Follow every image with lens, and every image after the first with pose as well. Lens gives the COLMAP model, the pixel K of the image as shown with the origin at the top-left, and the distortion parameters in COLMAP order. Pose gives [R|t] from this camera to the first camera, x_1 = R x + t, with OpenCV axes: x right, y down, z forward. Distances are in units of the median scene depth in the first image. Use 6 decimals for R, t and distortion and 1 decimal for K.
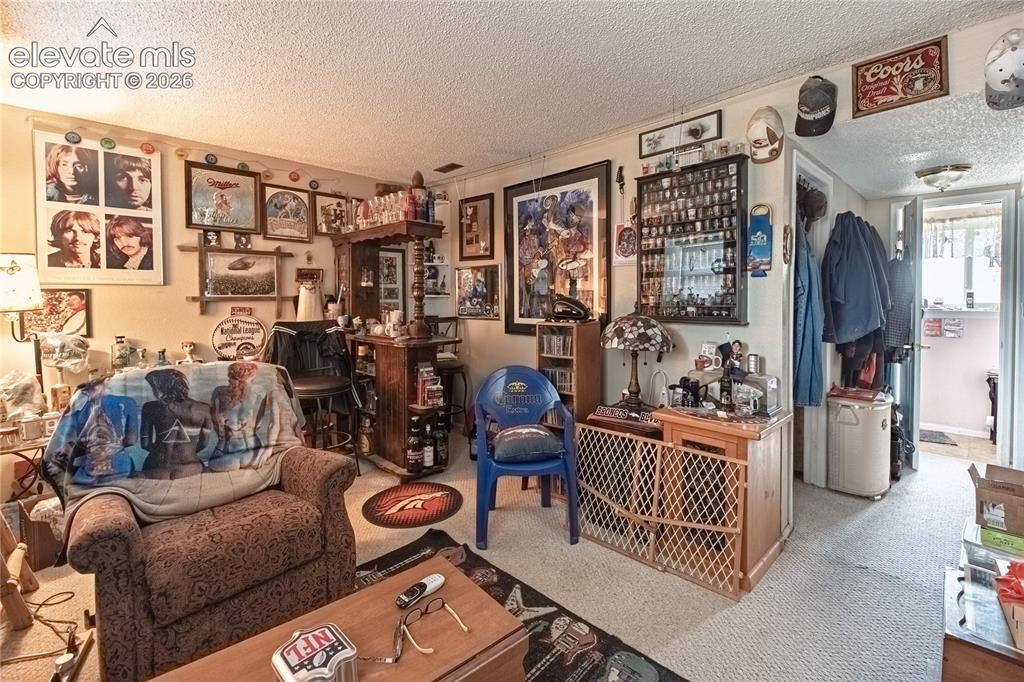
lens RADIAL K [[456.2, 0, 513.9], [0, 456.2, 314.4], [0, 0, 1]] dist [0.002106, -0.015446]
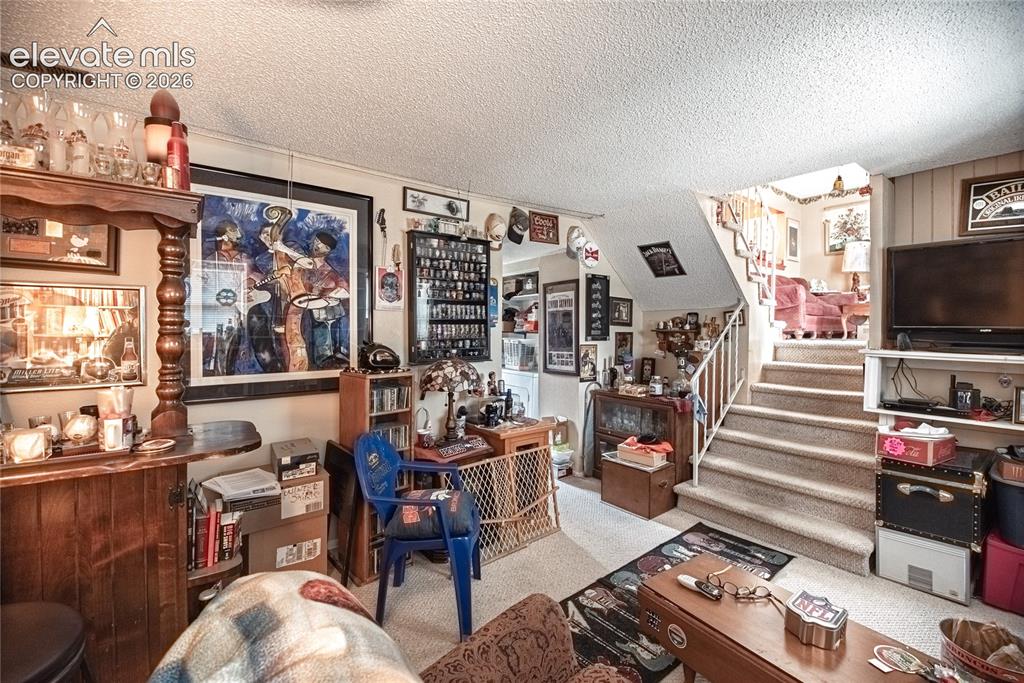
lens RADIAL K [[423.6, 0, 512.0], [0, 423.6, 341.5], [0, 0, 1]] dist [0.000148, -0.012184]
pose [[0.103439, -0.025248, 0.994315, -0.691222], [0.025780, 0.999410, 0.022695, -0.056648], [-0.994302, 0.023286, 0.104029, 0.677225]]
